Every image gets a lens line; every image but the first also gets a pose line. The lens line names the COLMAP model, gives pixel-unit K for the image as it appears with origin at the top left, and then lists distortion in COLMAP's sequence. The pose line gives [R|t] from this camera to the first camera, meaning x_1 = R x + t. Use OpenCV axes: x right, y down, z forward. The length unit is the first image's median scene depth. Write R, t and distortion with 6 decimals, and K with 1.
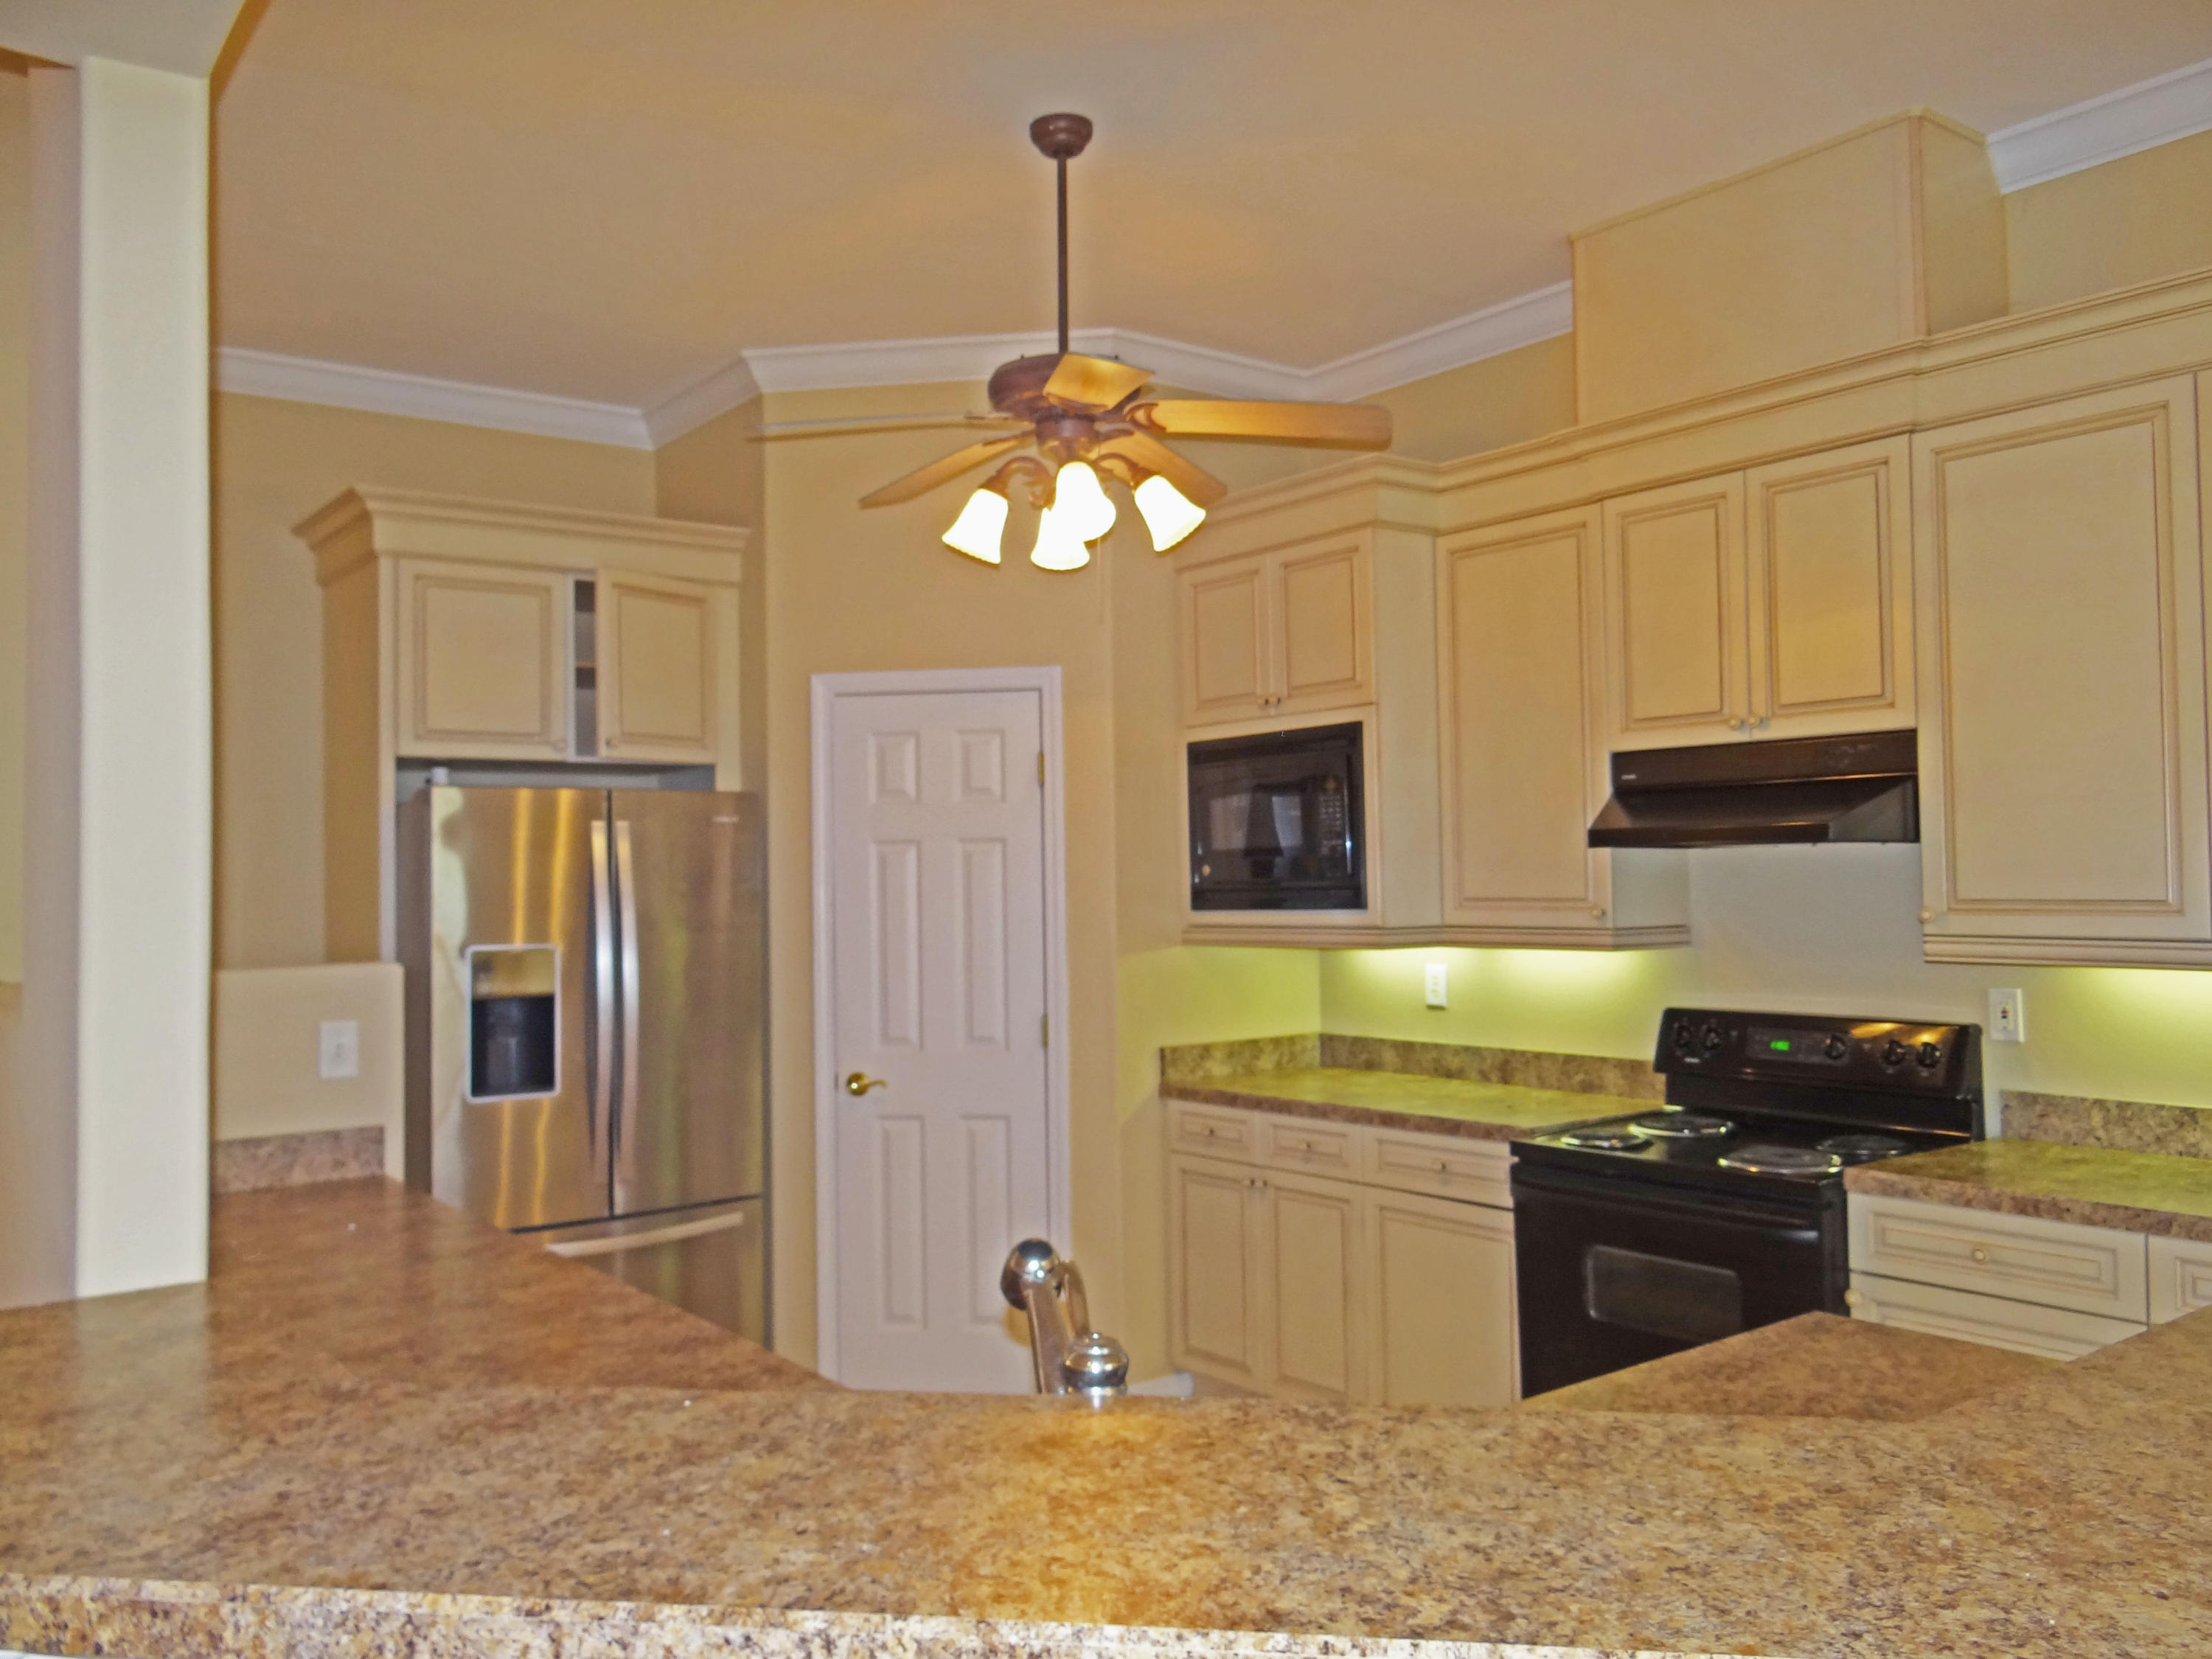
lens RADIAL K [[1750.4, 0, 1108.8], [0, 1750.4, 811.3], [0, 0, 1]] dist [0.004748, -0.012466]
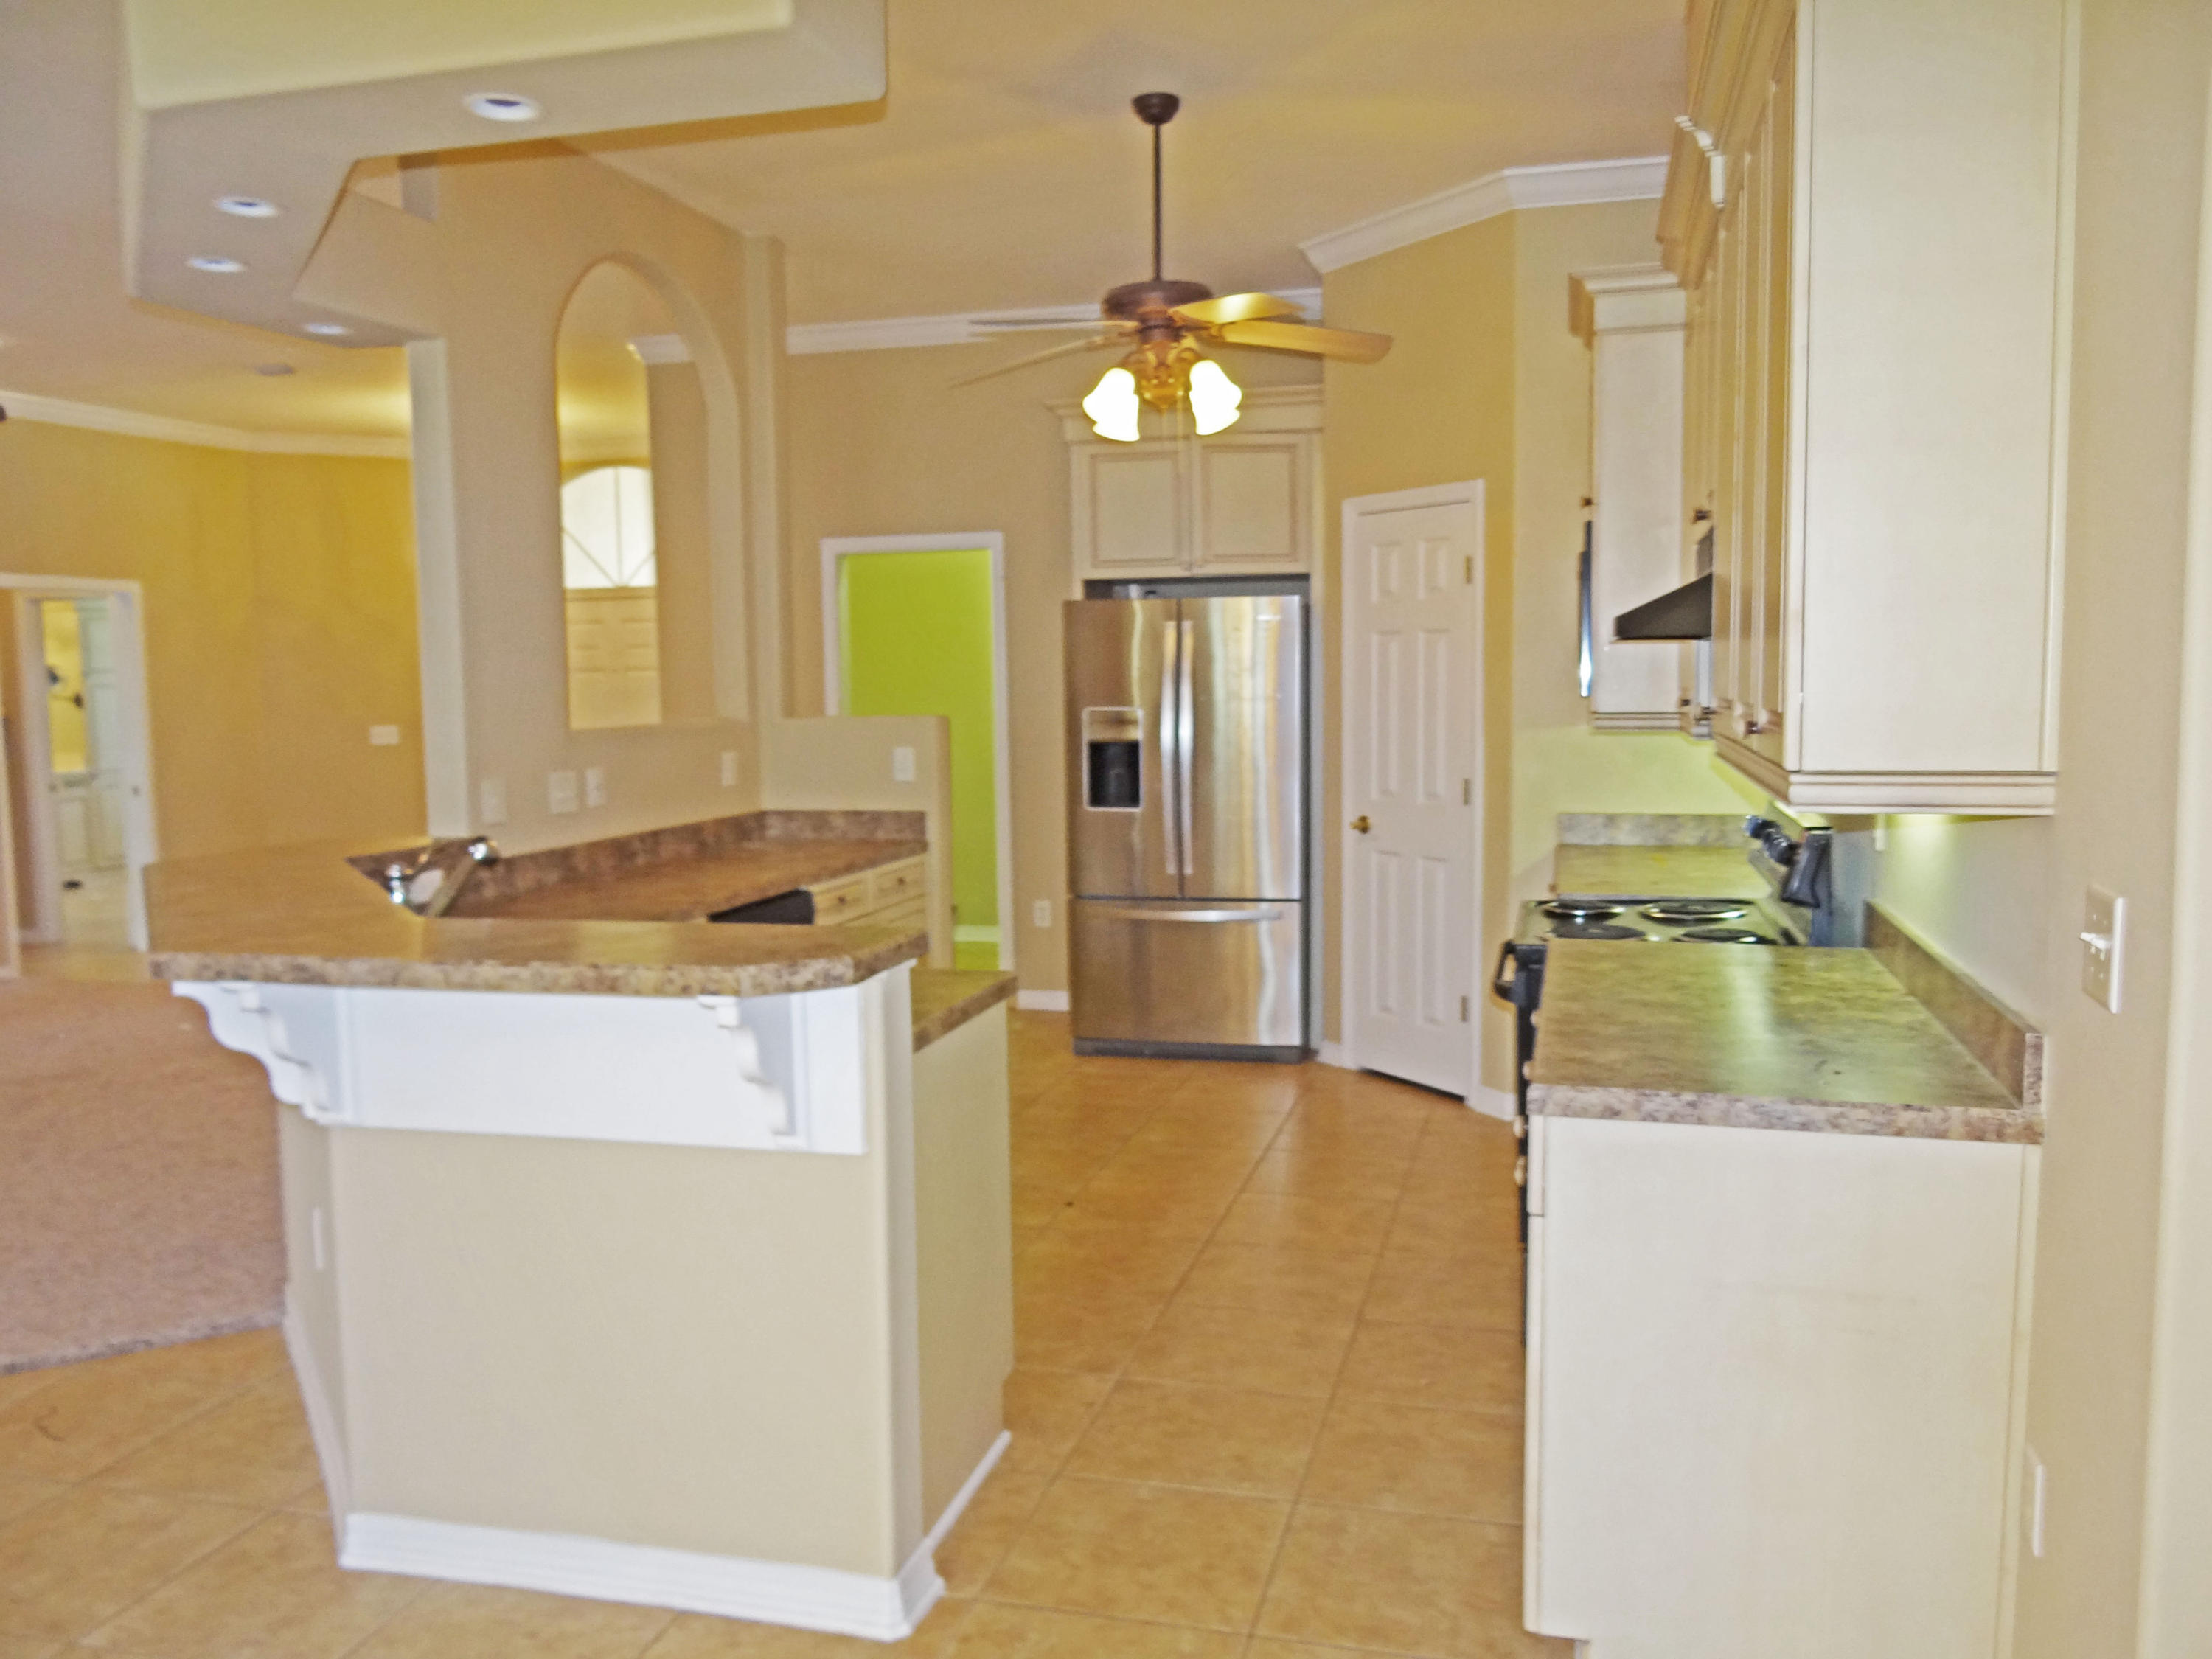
lens RADIAL K [[1750.4, 0, 1103.3], [0, 1750.4, 816.1], [0, 0, 1]] dist [0.004748, -0.012466]
pose [[0.611816, 0.073304, -0.787596, 0.809293], [0.035221, 0.992184, 0.119706, -0.010243], [0.790215, -0.100978, 0.604453, 0.088391]]
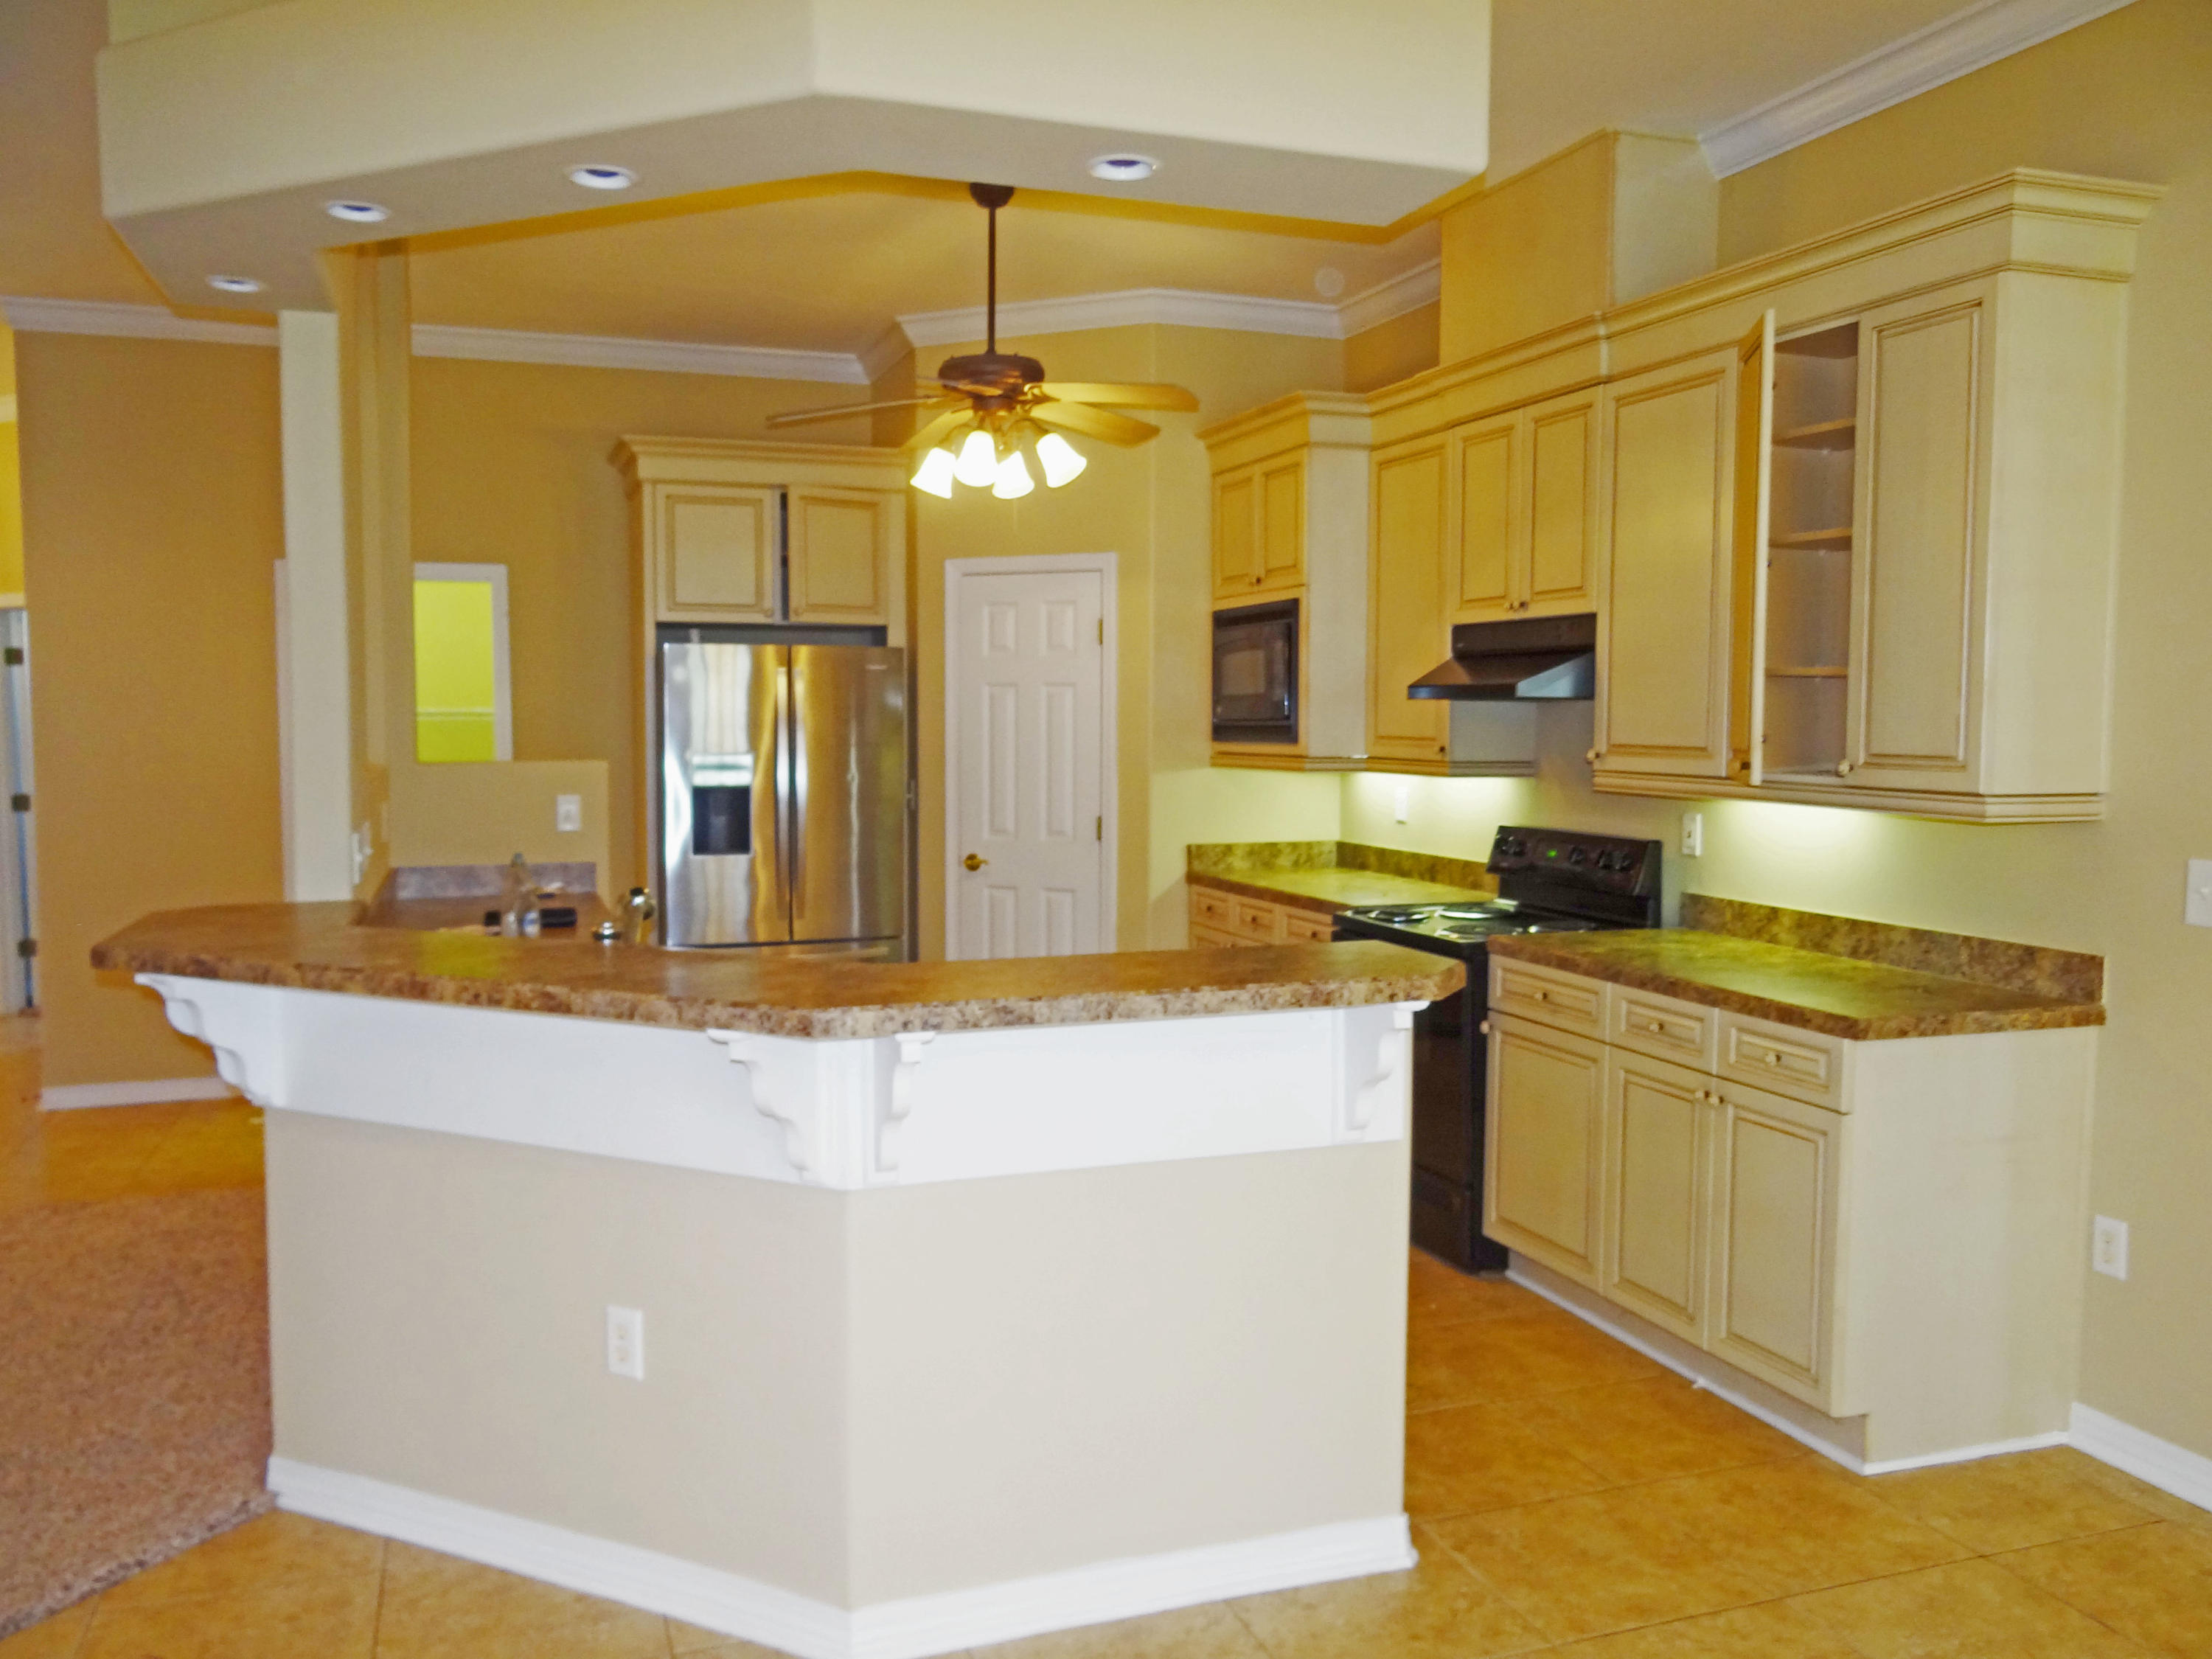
lens RADIAL K [[1750.4, 0, 1102.3], [0, 1750.4, 815.6], [0, 0, 1]] dist [0.004748, -0.012466]
pose [[0.953802, 0.036734, -0.298182, 0.392022], [-0.007229, 0.995015, 0.099459, -0.018773], [0.300349, -0.092708, 0.949313, -0.290175]]
